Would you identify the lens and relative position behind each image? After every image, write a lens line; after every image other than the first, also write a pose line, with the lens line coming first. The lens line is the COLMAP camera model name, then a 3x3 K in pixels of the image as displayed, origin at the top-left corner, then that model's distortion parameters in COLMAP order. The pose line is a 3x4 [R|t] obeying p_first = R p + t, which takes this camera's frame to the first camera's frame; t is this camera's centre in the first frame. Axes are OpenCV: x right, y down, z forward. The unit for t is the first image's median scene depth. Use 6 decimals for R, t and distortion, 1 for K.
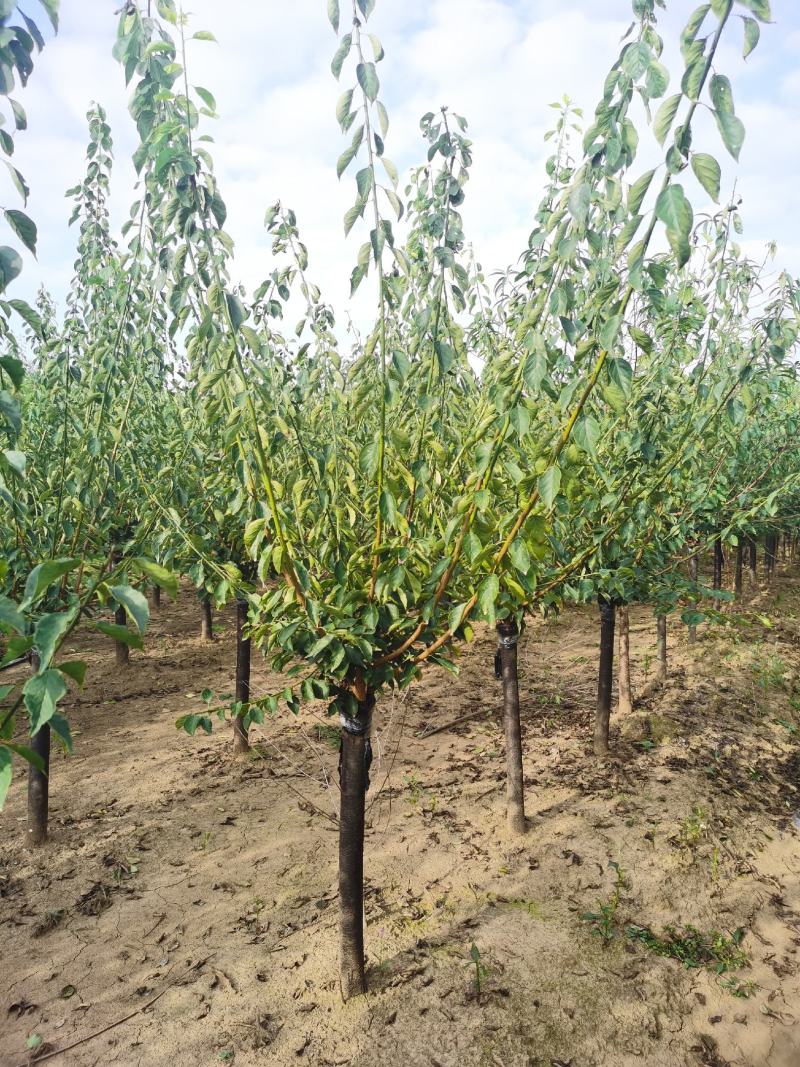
lens RADIAL K [[775.6, 0, 400.0], [0, 775.6, 533.5], [0, 0, 1]] dist [0.000539, -0.001567]
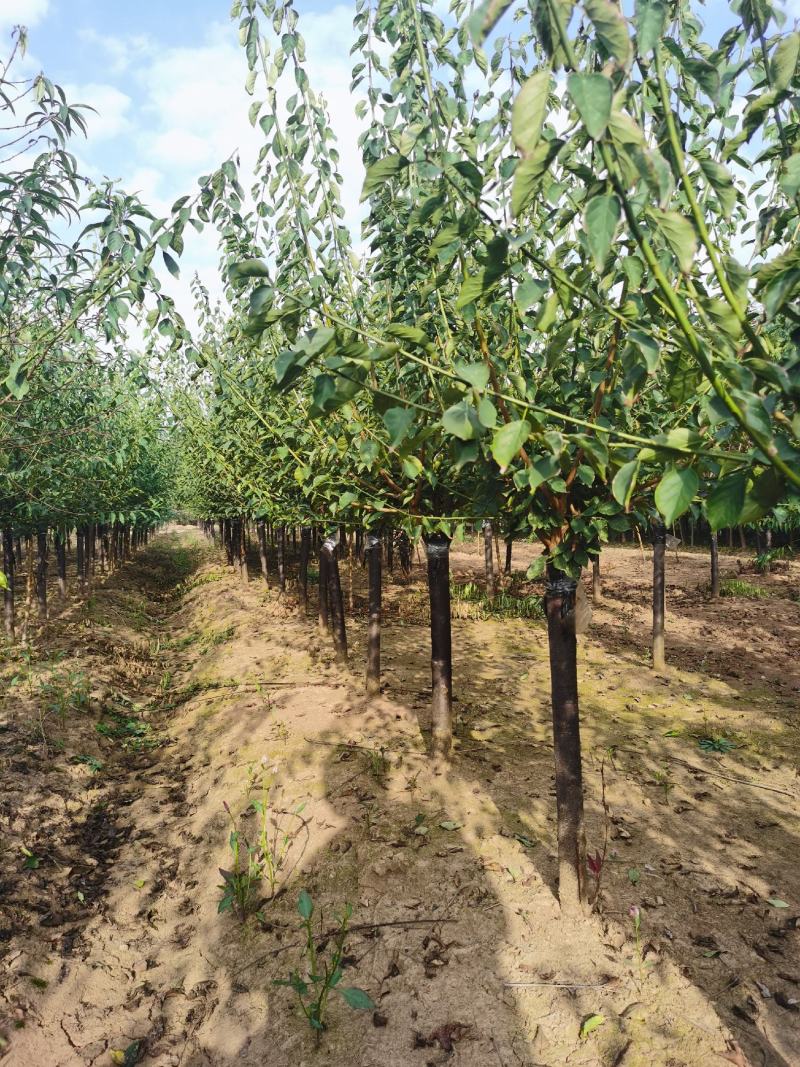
lens RADIAL K [[775.6, 0, 400.0], [0, 775.6, 533.5], [0, 0, 1]] dist [0.000539, -0.001567]
pose [[0.684662, -0.021046, 0.728557, 0.193908], [0.052617, 0.998402, -0.020605, 0.072845], [-0.726959, 0.052442, 0.684675, 0.318202]]
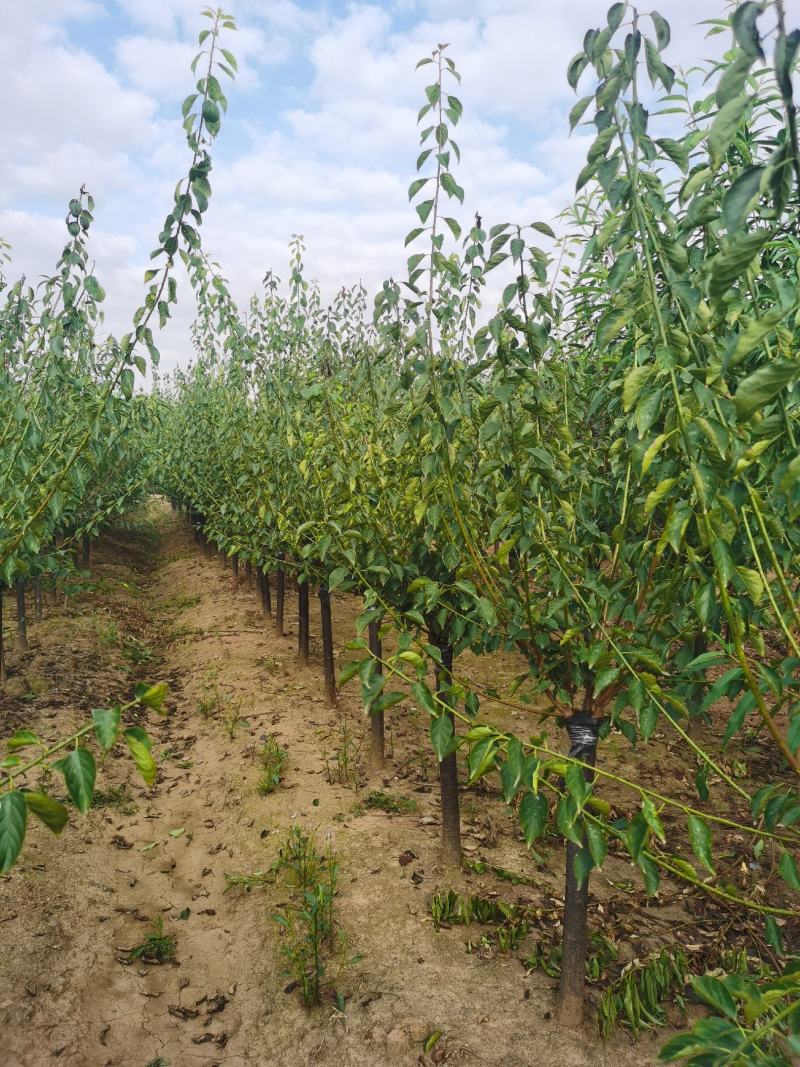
lens RADIAL K [[775.6, 0, 400.0], [0, 775.6, 533.5], [0, 0, 1]] dist [0.000539, -0.001567]
pose [[0.654621, -0.041084, 0.754840, -0.207764], [0.034483, 0.999106, 0.024474, -0.002630], [-0.755171, 0.010008, 0.655452, -0.258815]]
